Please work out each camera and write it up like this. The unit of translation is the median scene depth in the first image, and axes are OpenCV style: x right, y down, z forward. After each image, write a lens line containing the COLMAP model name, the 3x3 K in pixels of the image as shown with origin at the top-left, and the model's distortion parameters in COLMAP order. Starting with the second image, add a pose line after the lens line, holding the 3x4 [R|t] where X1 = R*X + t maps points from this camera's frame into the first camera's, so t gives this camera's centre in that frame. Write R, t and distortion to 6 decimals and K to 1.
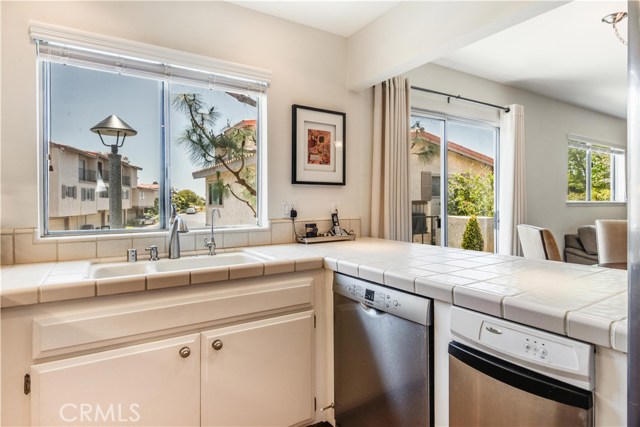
lens RADIAL K [[355.2, 0, 319.6], [0, 355.2, 202.7], [0, 0, 1]] dist [-0.000030, -0.000992]
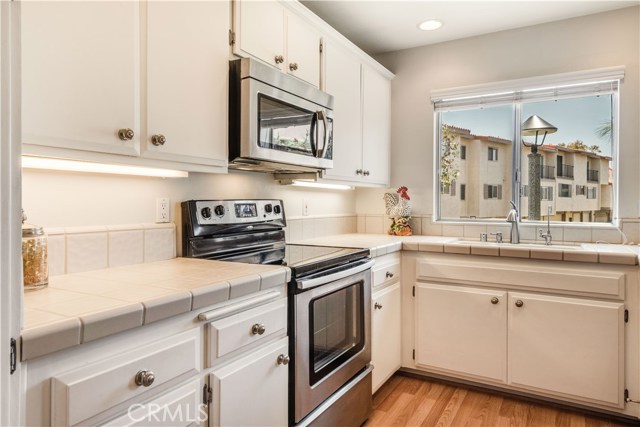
lens RADIAL K [[434.7, 0, 320.0], [0, 434.7, 213.5], [0, 0, 1]] dist [0.001755, 0.001268]
pose [[0.479043, 0.031970, -0.877209, 0.607730], [-0.010878, 0.999476, 0.030485, 0.006767], [0.877724, -0.005061, 0.479140, -0.361689]]
